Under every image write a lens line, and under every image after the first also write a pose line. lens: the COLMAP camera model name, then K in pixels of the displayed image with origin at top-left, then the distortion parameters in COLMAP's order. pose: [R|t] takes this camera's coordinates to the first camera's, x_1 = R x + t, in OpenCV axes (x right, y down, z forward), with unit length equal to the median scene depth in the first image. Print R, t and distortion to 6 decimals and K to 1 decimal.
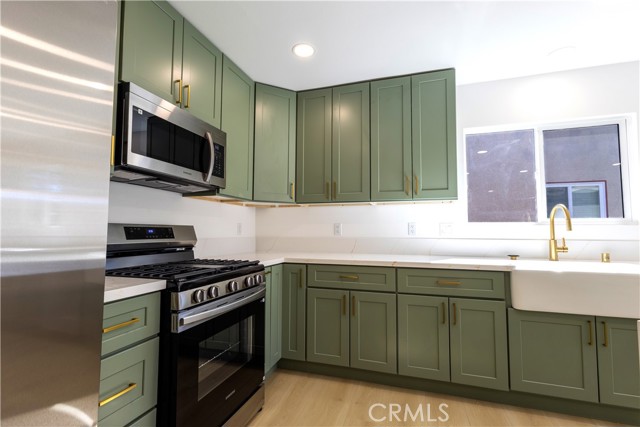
lens RADIAL K [[293.9, 0, 319.2], [0, 293.9, 215.7], [0, 0, 1]] dist [0.002475, 0.002359]
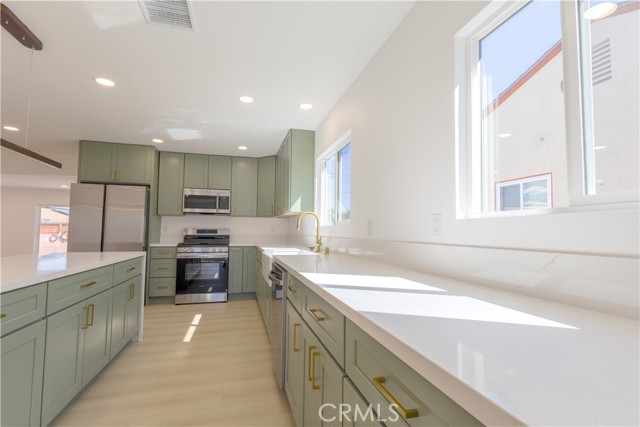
lens RADIAL K [[293.9, 0, 318.4], [0, 293.9, 214.7], [0, 0, 1]] dist [0.002475, 0.002359]
pose [[0.553801, -0.055816, -0.830776, 2.152599], [0.038784, 0.998397, -0.041224, 0.049351], [0.831745, -0.009391, 0.555078, 0.268138]]
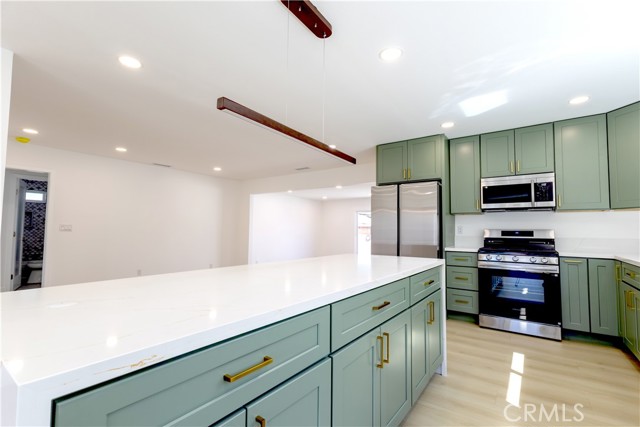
lens RADIAL K [[293.9, 0, 320.6], [0, 293.9, 215.0], [0, 0, 1]] dist [0.002475, 0.002359]
pose [[-0.305785, -0.066910, -0.949747, 1.666740], [0.034217, 0.996111, -0.081193, 0.043536], [0.951486, -0.057325, -0.302306, 0.262526]]
